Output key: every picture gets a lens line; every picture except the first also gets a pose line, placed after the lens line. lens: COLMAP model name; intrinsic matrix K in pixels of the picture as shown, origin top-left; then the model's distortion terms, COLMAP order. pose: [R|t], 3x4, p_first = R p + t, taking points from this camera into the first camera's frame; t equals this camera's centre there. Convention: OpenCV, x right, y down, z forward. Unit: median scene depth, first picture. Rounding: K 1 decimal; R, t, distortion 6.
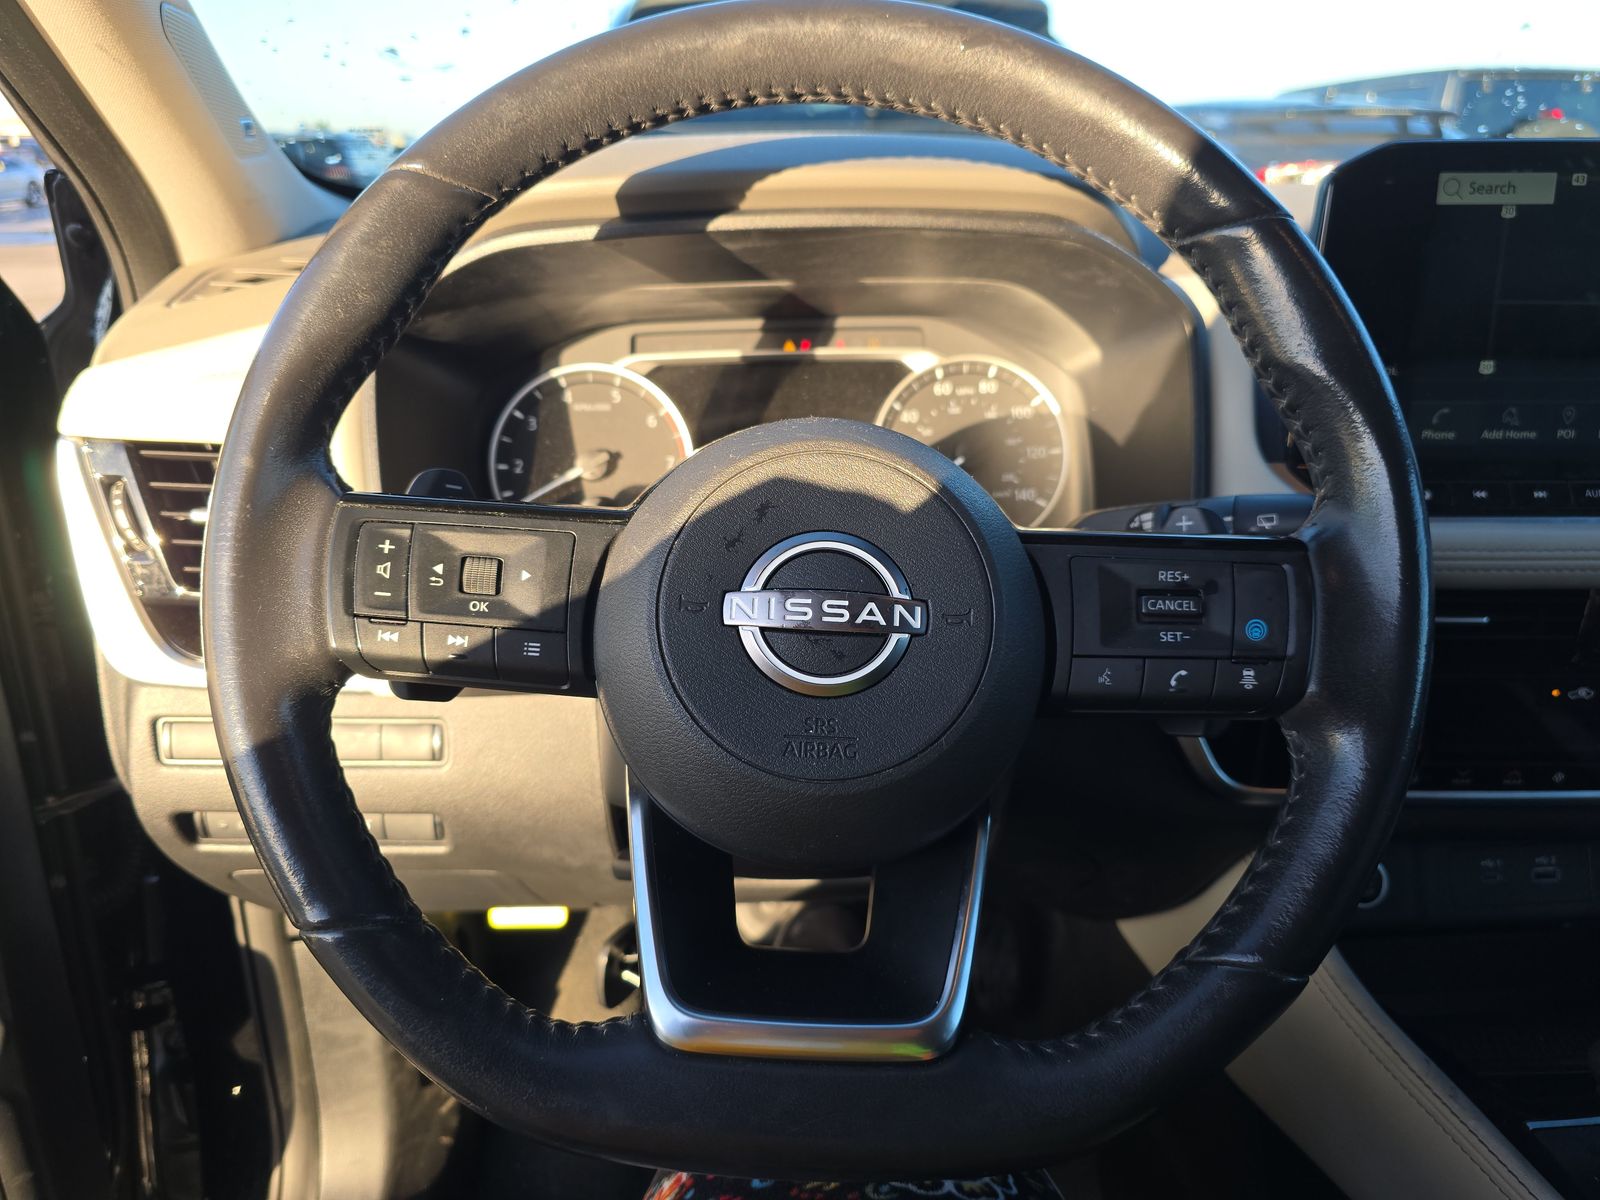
lens RADIAL K [[948.0, 0, 800.0], [0, 948.0, 600.0], [0, 0, 1]] dist [-0.004133, -0.022175]
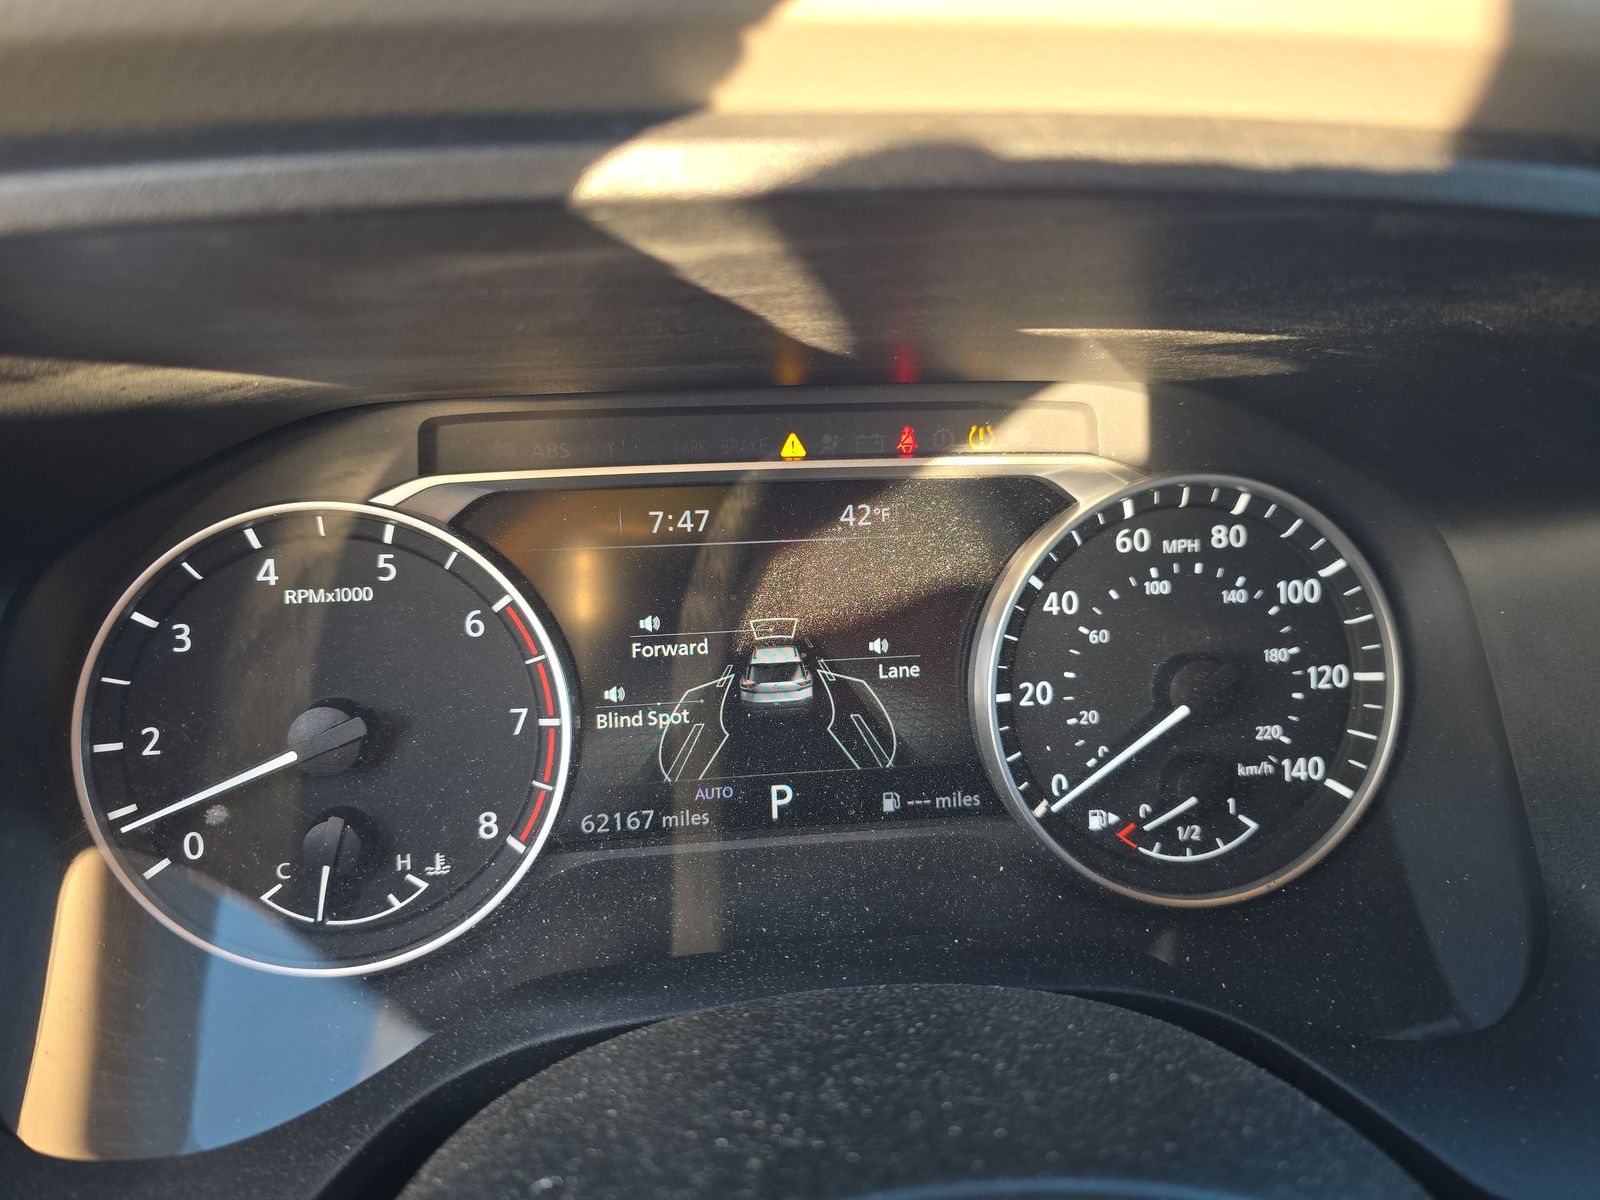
lens RADIAL K [[1063.2, 0, 800.0], [0, 1063.2, 600.0], [0, 0, 1]] dist [-0.000150, -0.003125]
pose [[0.997660, -0.005088, 0.068174, -0.044415], [0.004273, 0.999918, 0.012085, -0.208710], [-0.068230, -0.011766, 0.997600, 0.521690]]
